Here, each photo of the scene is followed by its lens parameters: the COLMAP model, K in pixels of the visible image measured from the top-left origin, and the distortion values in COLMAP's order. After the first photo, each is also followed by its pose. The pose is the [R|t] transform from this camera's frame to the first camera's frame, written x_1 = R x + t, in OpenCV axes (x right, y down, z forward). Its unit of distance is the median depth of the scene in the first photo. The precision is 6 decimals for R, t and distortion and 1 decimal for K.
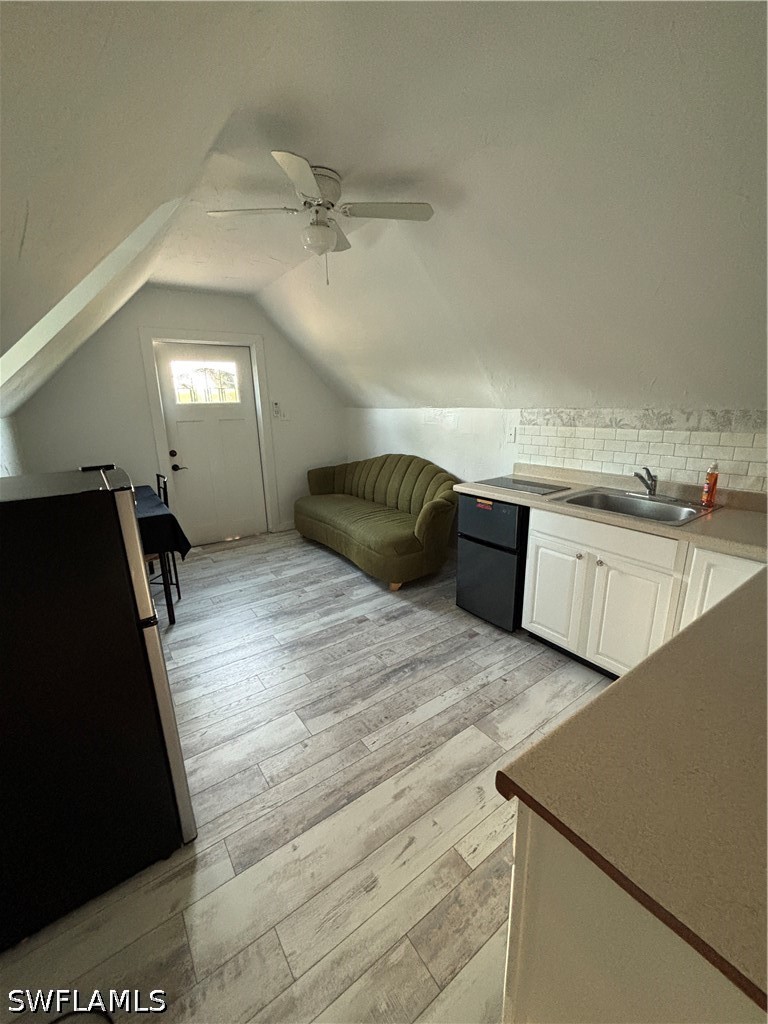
lens RADIAL K [[413.9, 0, 384.3], [0, 413.9, 513.1], [0, 0, 1]] dist [-0.001617, -0.000181]
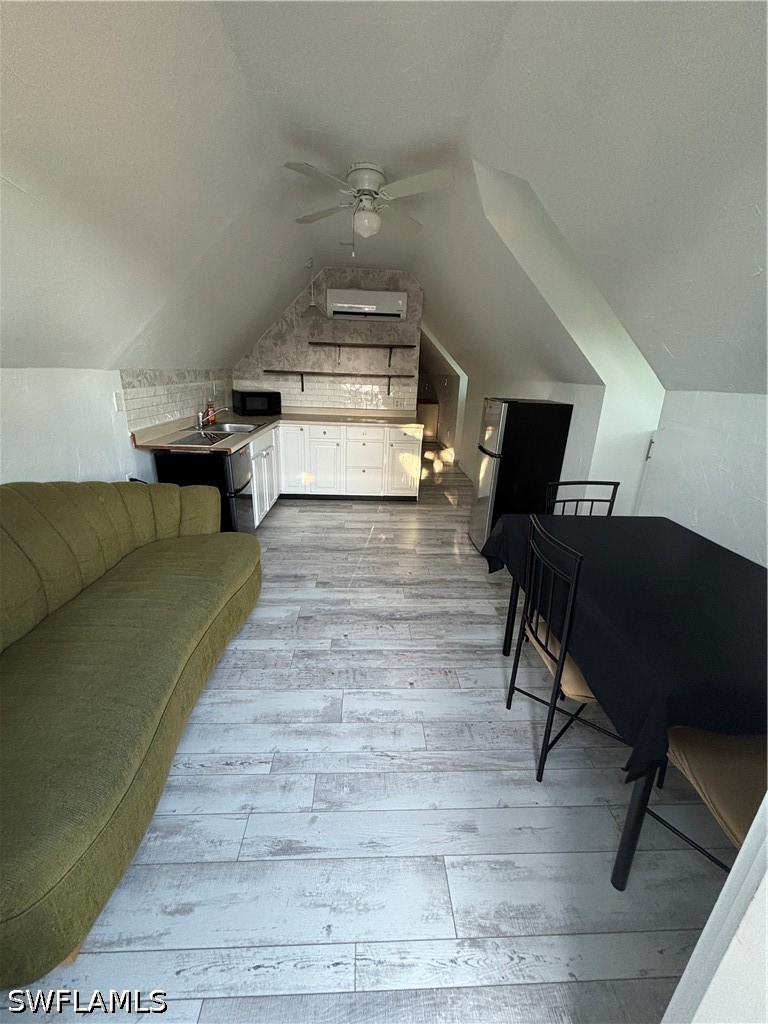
lens RADIAL K [[413.9, 0, 383.9], [0, 413.9, 511.2], [0, 0, 1]] dist [-0.001617, -0.000181]
pose [[-0.841263, -0.182217, 0.508993, -0.666036], [0.120442, 0.854657, 0.505030, -0.391181], [-0.527039, 0.486167, -0.697045, 1.536273]]
